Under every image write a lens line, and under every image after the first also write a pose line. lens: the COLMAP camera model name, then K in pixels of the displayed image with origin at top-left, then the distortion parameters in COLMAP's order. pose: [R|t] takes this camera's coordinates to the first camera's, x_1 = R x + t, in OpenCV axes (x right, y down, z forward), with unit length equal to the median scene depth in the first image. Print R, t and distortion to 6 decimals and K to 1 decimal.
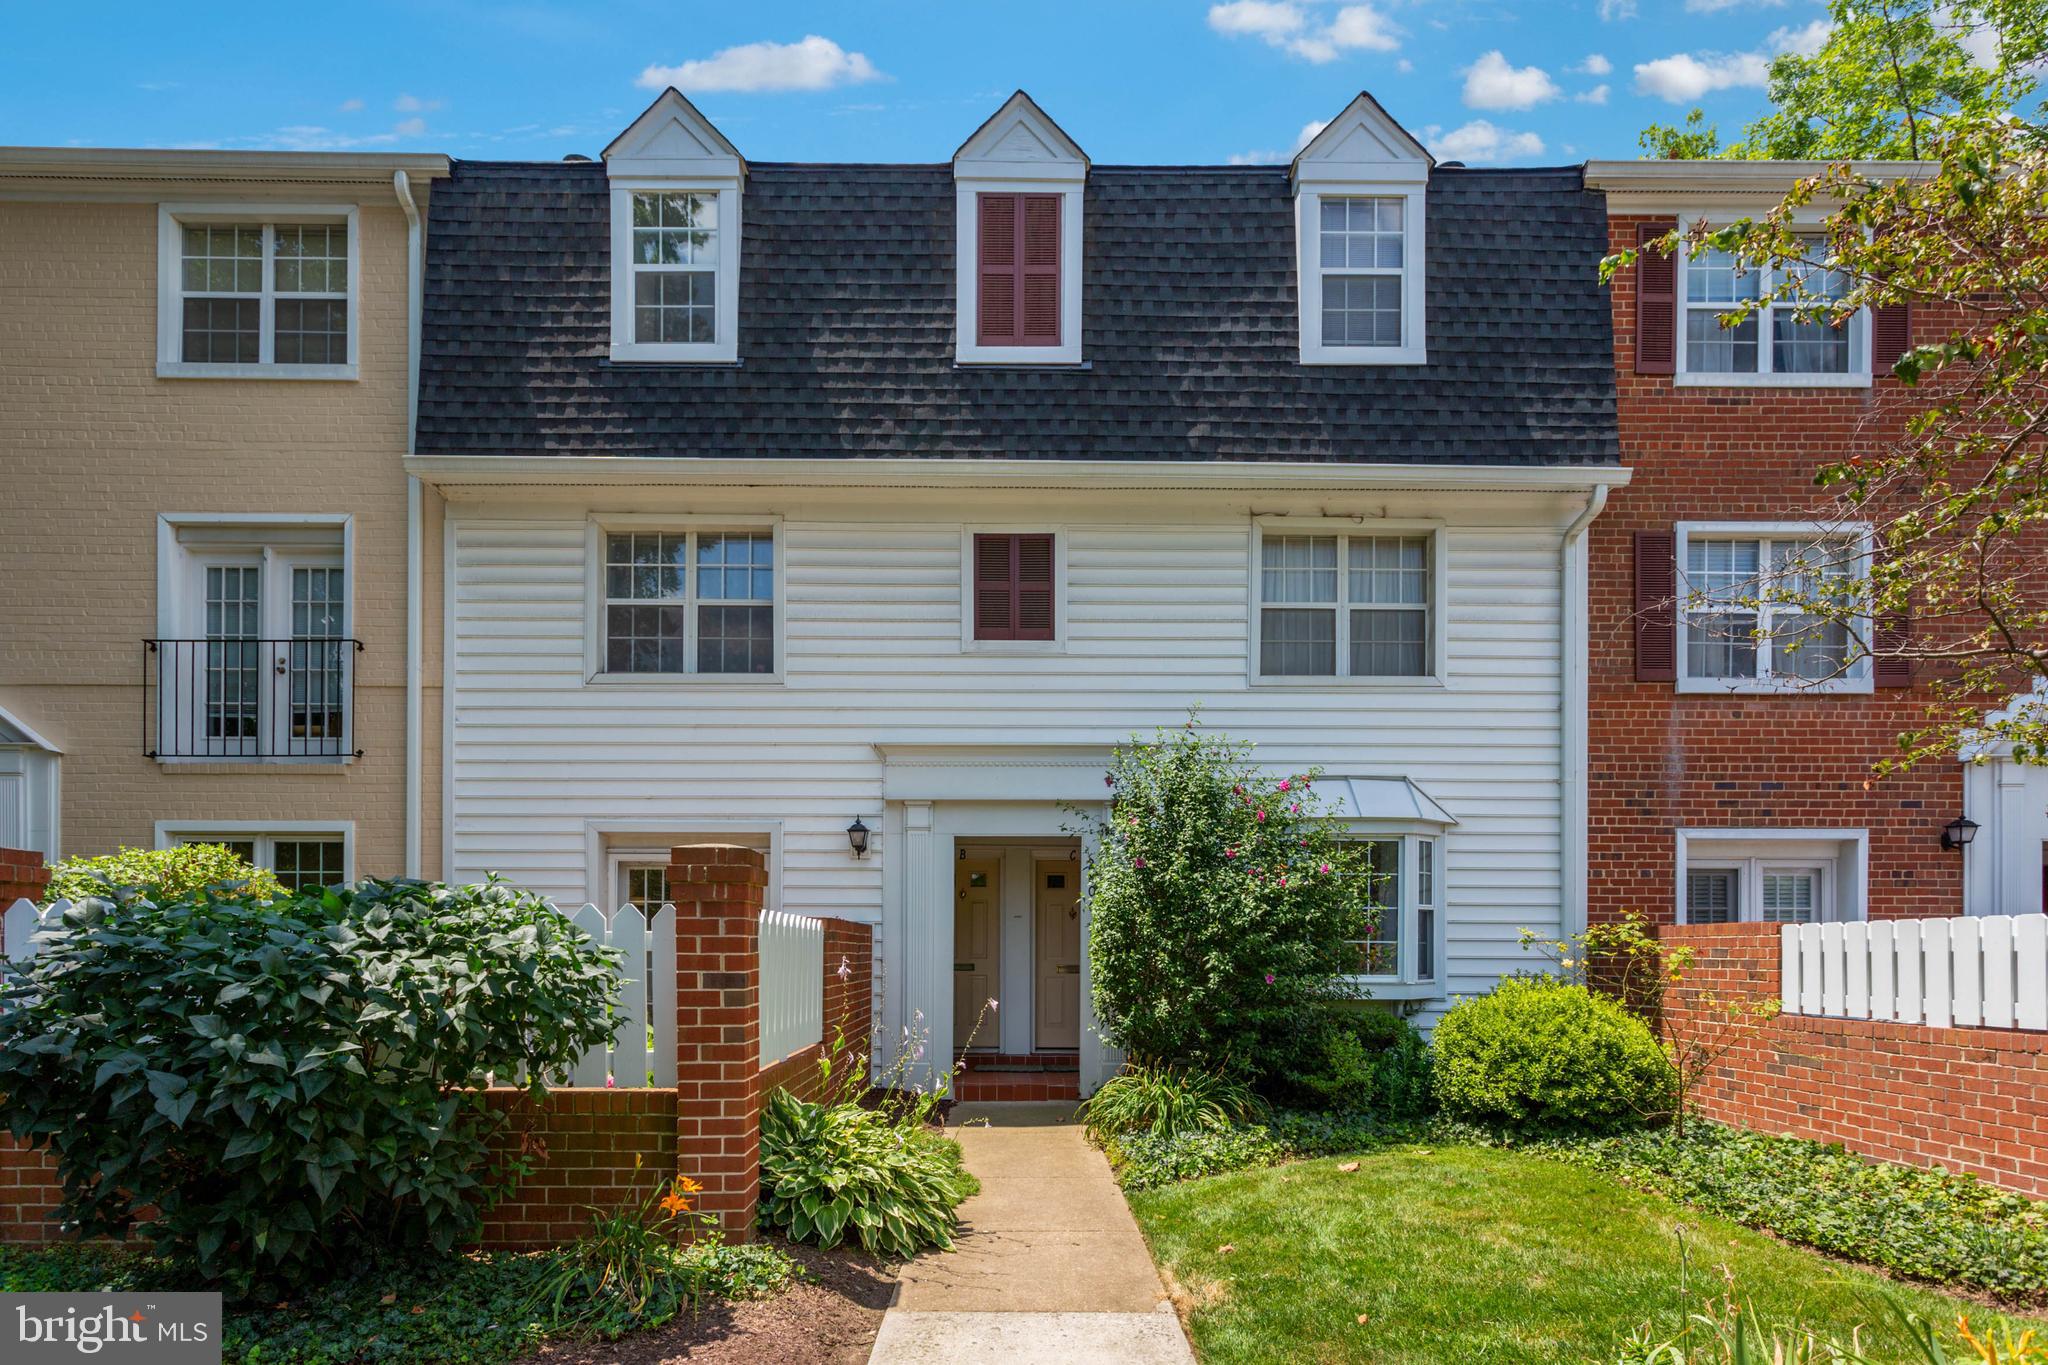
lens RADIAL K [[1051.0, 0, 1025.3], [0, 1051.0, 947.7], [0, 0, 1]] dist [-0.000911, 0.000047]
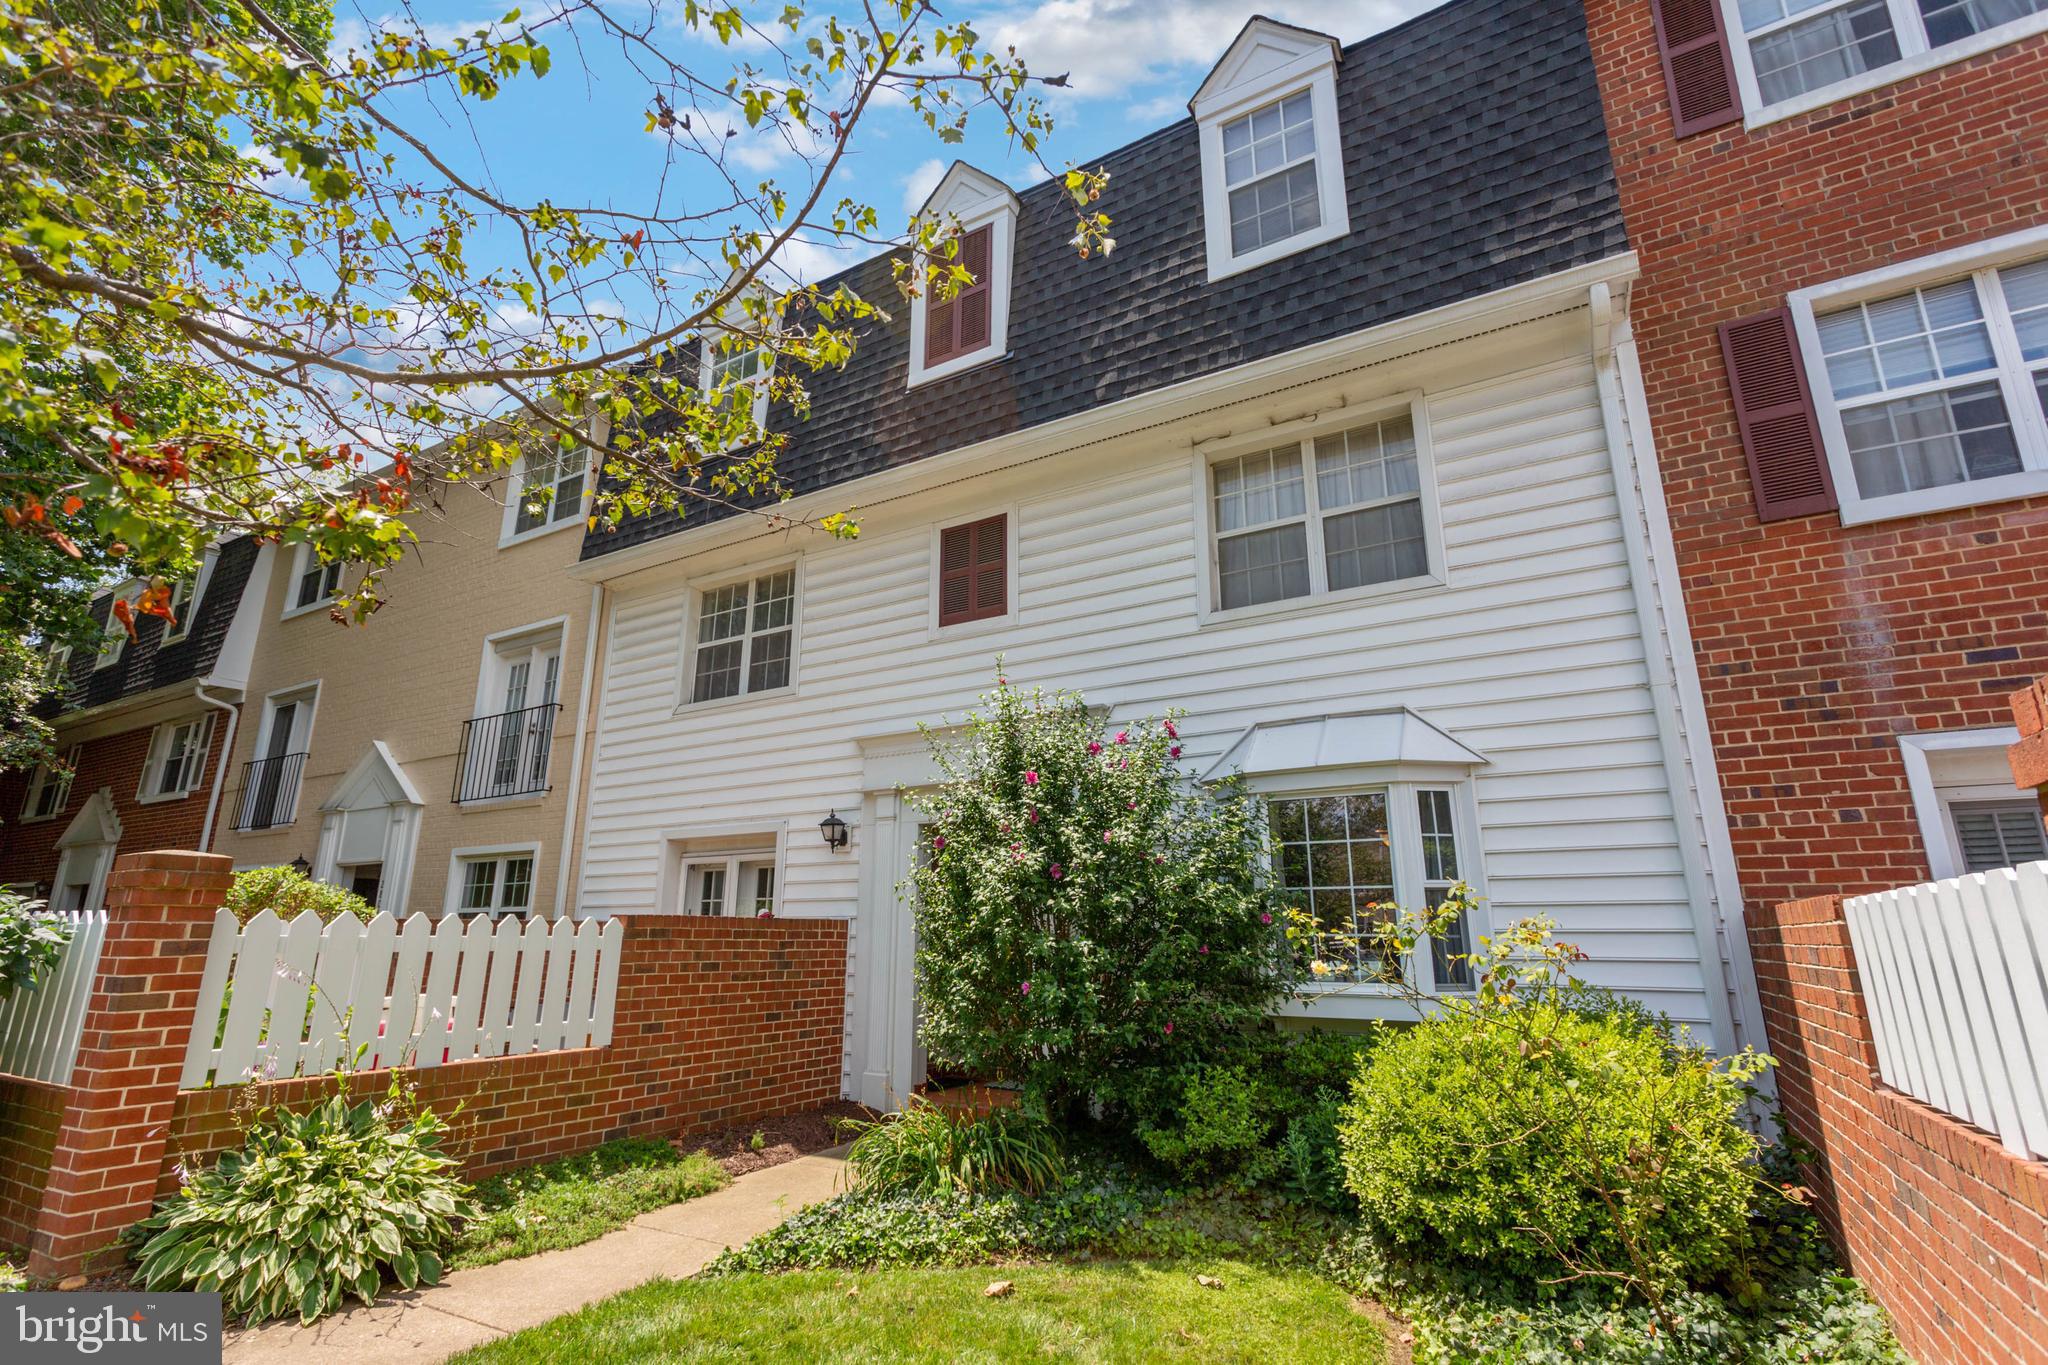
lens RADIAL K [[966.1, 0, 1015.7], [0, 966.1, 677.1], [0, 0, 1]] dist [0.001833, 0.000609]
pose [[0.857525, -0.137278, -0.495788, 0.468416], [0.003022, 0.965066, -0.261989, -0.003440], [0.514434, 0.223164, 0.827983, 0.280274]]
